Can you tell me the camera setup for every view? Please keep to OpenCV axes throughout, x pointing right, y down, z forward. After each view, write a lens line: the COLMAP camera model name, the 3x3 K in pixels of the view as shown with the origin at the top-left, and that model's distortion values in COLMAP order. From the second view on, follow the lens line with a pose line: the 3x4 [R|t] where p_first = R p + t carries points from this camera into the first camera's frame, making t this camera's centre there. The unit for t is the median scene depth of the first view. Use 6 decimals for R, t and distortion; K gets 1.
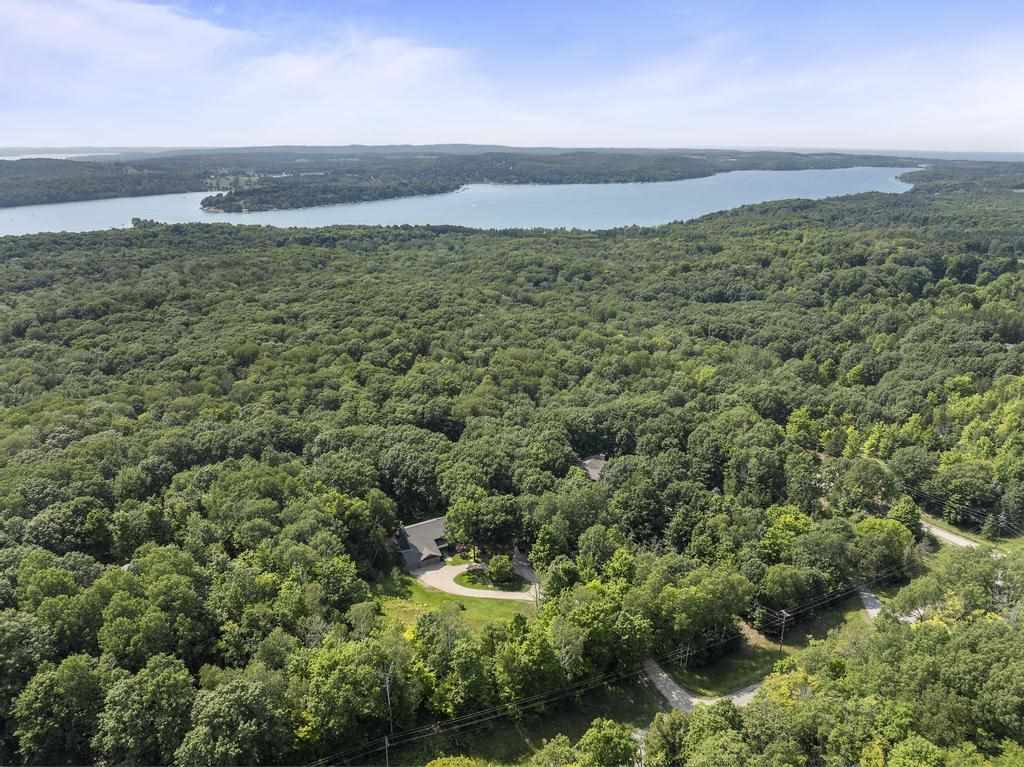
lens RADIAL K [[728.7, 0, 565.2], [0, 728.7, 388.5], [0, 0, 1]] dist [-0.030988, -0.004407]
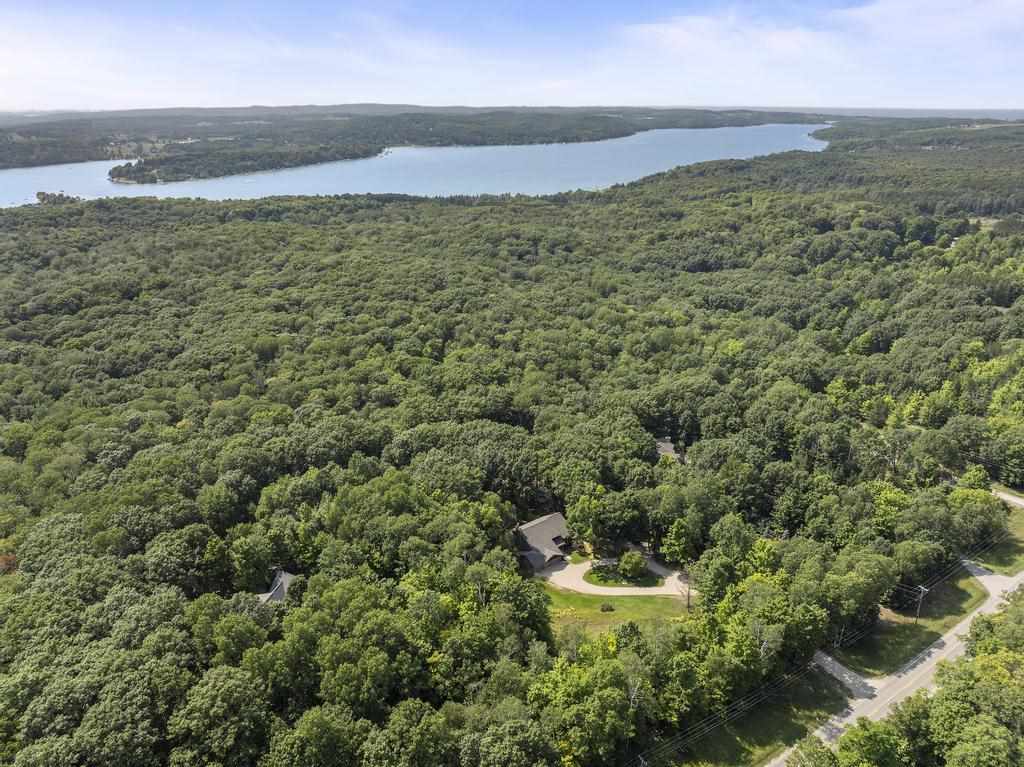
lens RADIAL K [[728.7, 0, 513.2], [0, 728.7, 386.3], [0, 0, 1]] dist [-0.030988, -0.004407]
pose [[0.993057, -0.048201, 0.107307, -0.226623], [0.041921, 0.997316, 0.060026, -0.041519], [-0.109913, -0.055111, 0.992412, 0.026670]]
